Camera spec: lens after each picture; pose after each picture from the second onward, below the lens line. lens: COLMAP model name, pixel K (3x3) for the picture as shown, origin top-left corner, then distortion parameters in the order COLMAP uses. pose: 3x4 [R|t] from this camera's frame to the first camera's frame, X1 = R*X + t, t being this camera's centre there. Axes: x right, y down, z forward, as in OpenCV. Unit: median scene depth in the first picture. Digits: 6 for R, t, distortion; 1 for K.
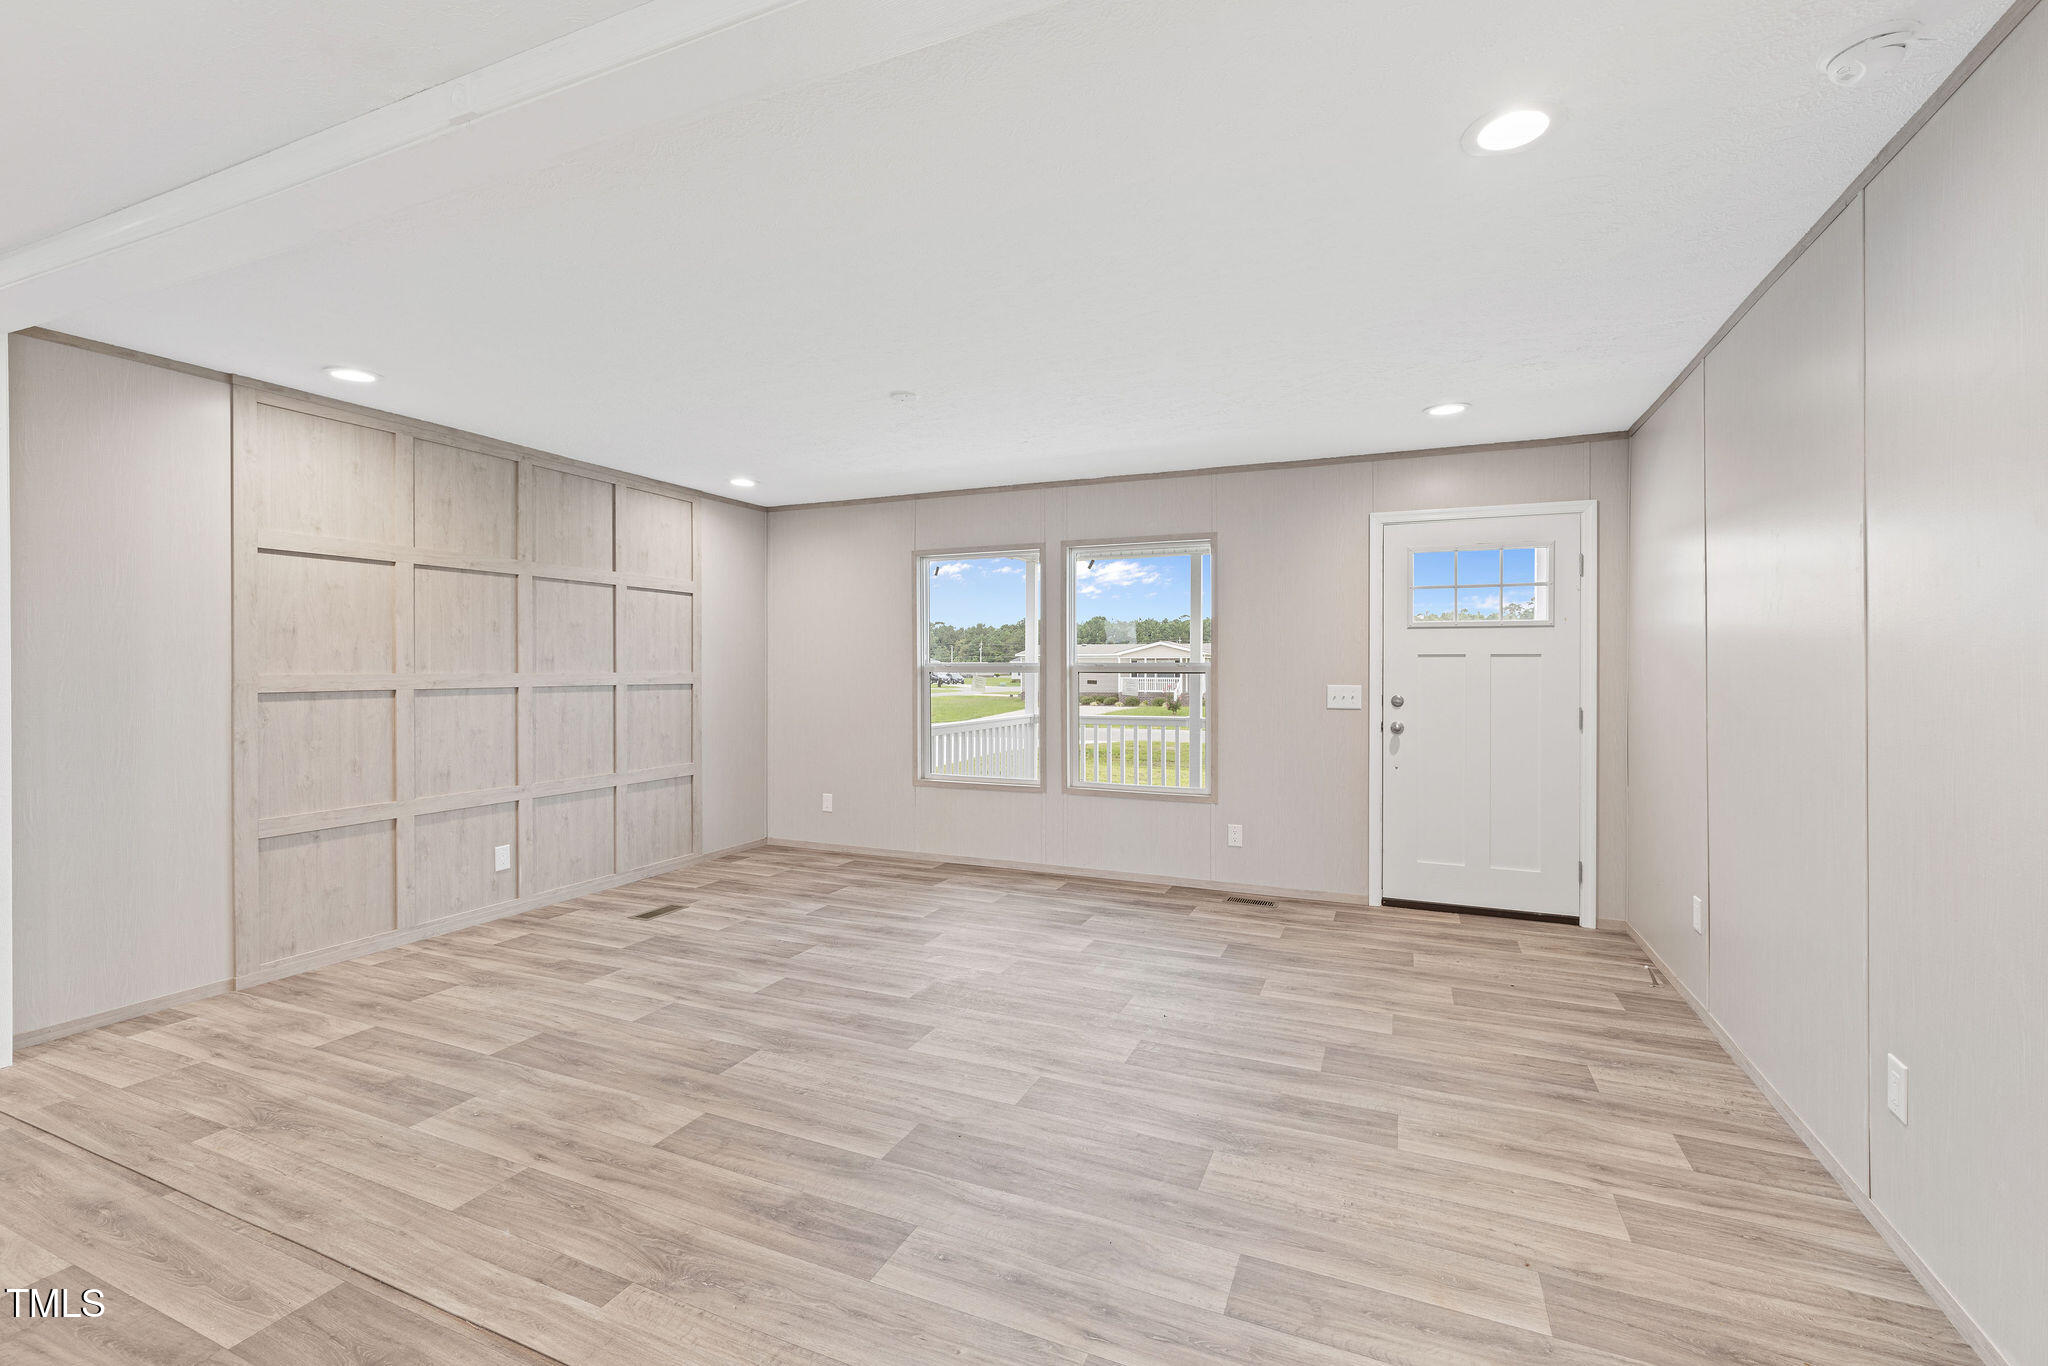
lens RADIAL K [[875.4, 0, 1025.9], [0, 875.4, 665.4], [0, 0, 1]] dist [0.000371, 0.000432]
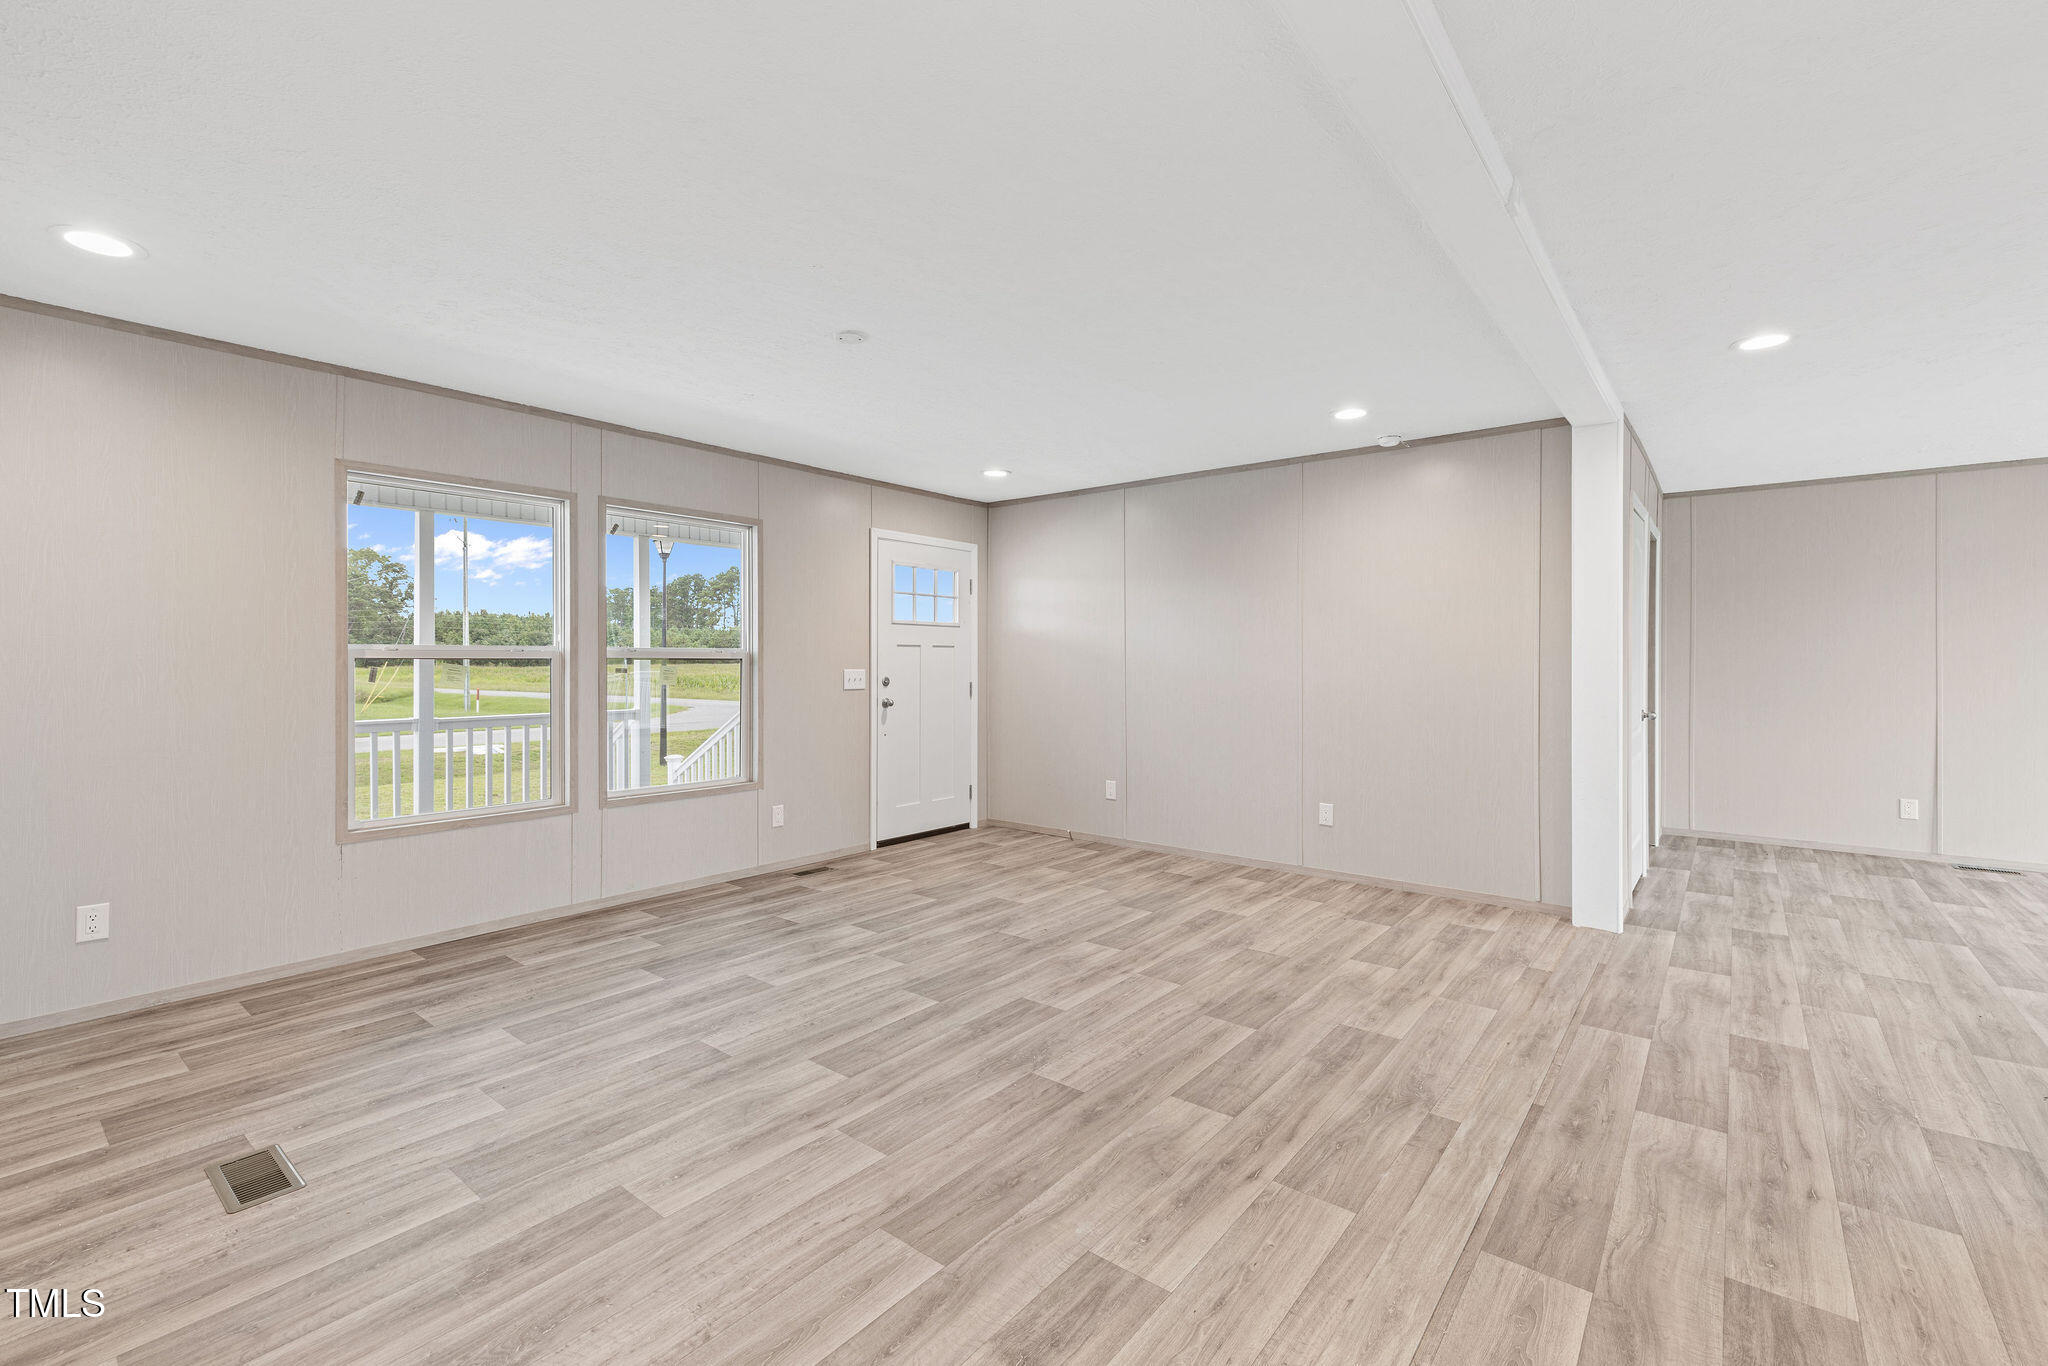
lens RADIAL K [[887.6, 0, 1003.1], [0, 887.6, 658.3], [0, 0, 1]] dist [-0.000943, 0.000015]
pose [[0.279031, 0.001551, 0.960281, -0.916959], [-0.003163, 0.999995, -0.000696, 0.010011], [-0.960277, -0.002843, 0.279034, 0.596277]]
